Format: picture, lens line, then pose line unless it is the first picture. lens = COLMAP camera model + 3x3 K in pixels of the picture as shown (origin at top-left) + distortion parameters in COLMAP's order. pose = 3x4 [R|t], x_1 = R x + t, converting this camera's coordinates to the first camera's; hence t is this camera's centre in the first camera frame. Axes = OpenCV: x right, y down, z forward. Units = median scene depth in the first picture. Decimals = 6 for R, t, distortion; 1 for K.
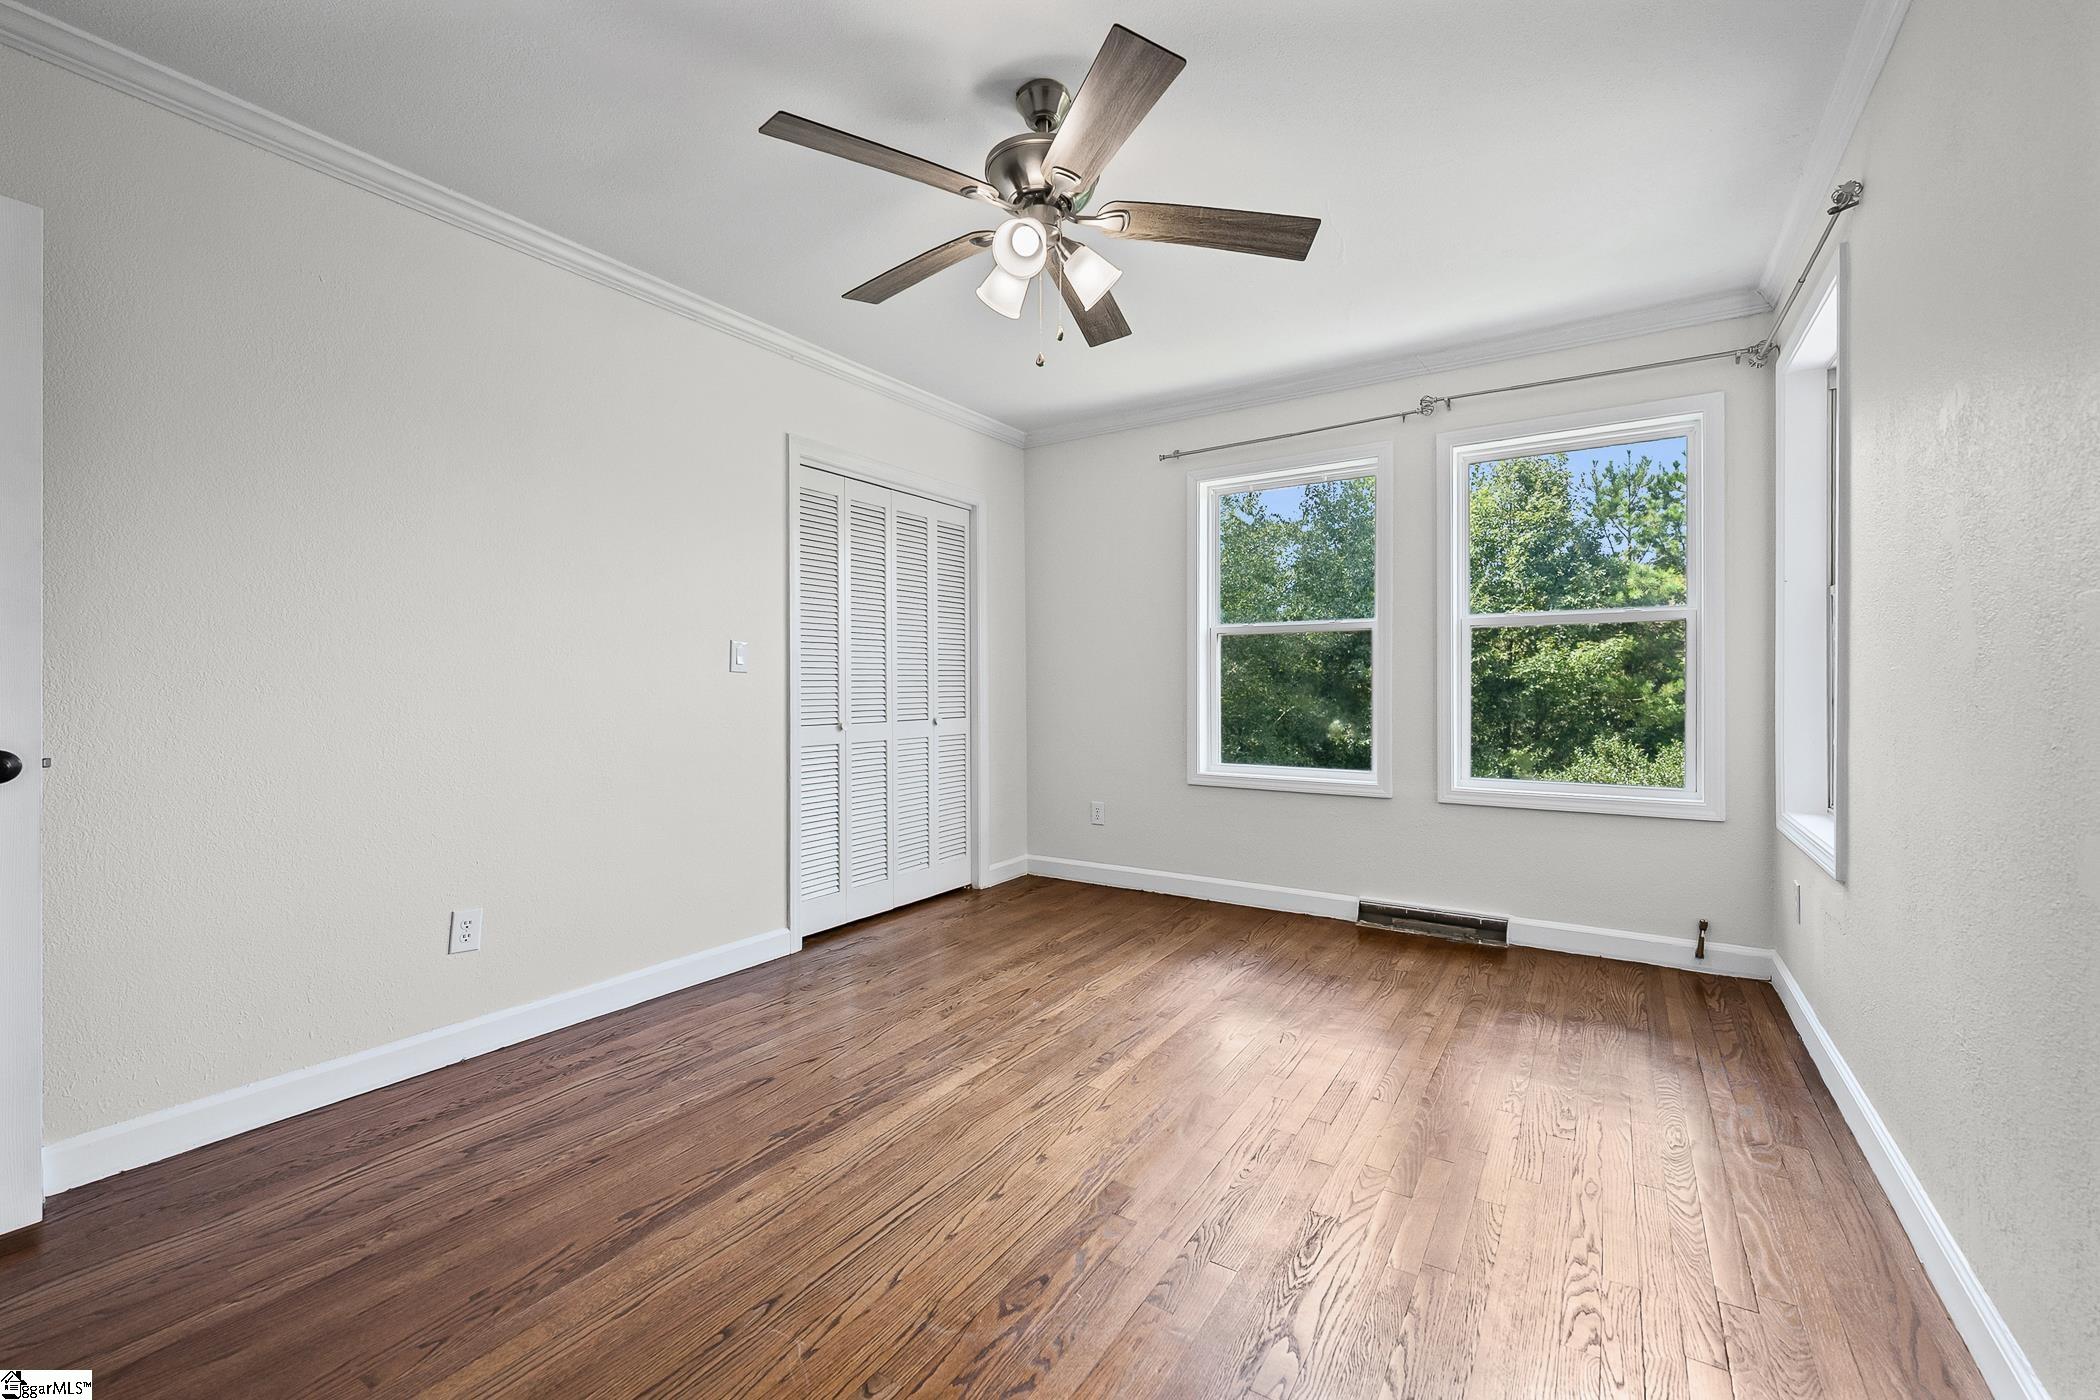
lens RADIAL K [[856.0, 0, 1044.3], [0, 856.0, 688.5], [0, 0, 1]] dist [-0.002315, -0.000062]
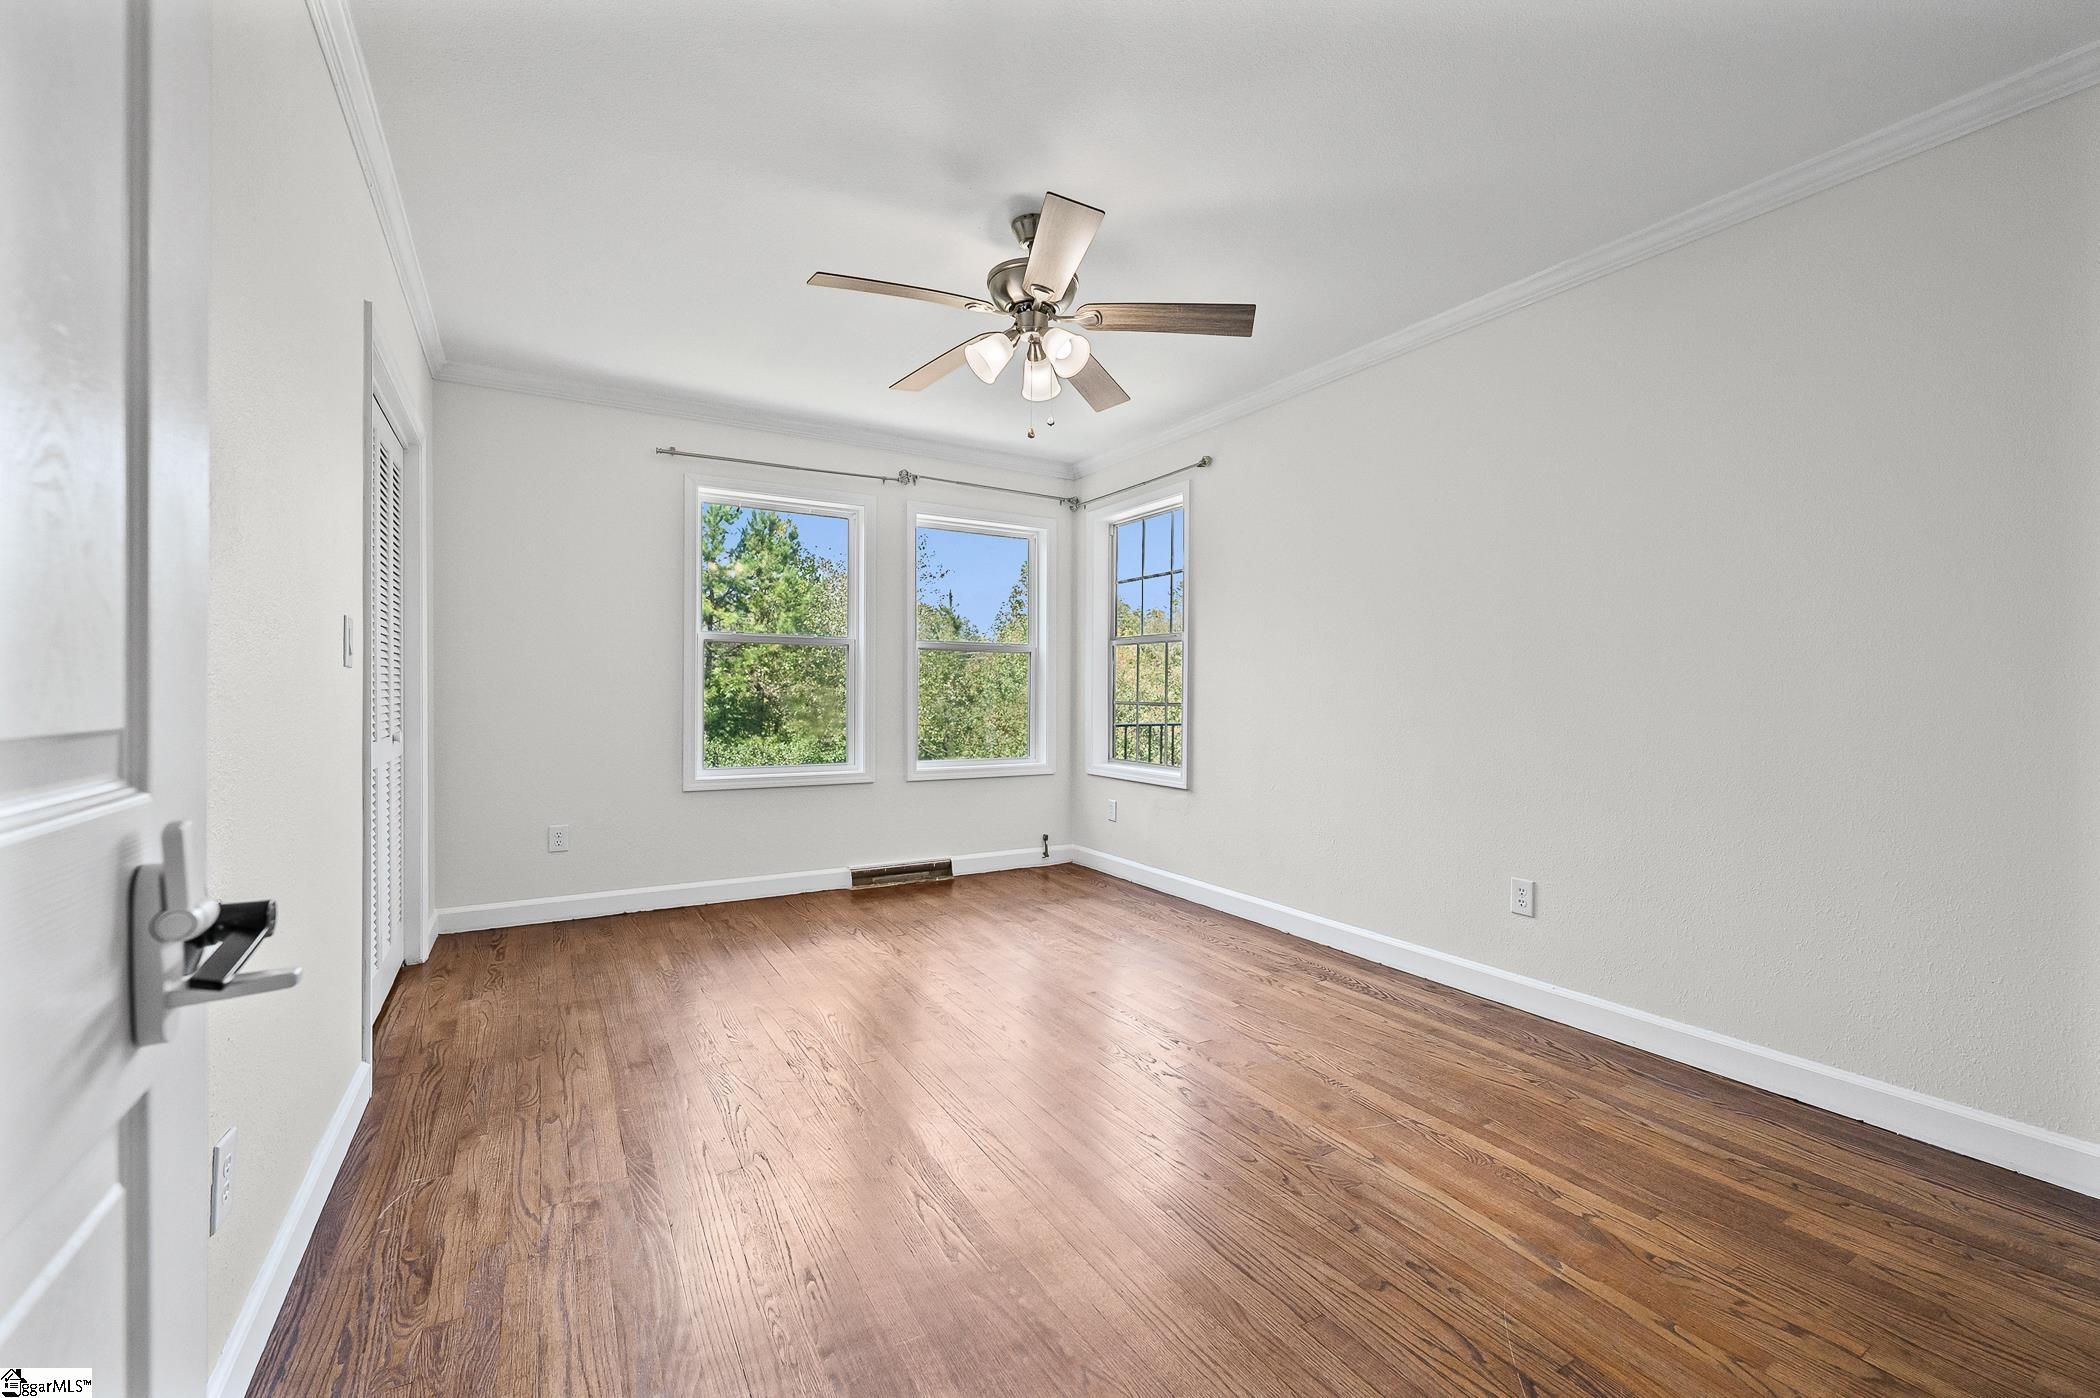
lens RADIAL K [[856.0, 0, 1040.6], [0, 856.0, 700.5], [0, 0, 1]] dist [-0.002315, -0.000062]
pose [[0.439239, -0.007179, 0.898341, -0.650341], [-0.006801, 0.999913, 0.011316, -0.008131], [-0.898344, -0.011080, 0.439152, 0.246500]]
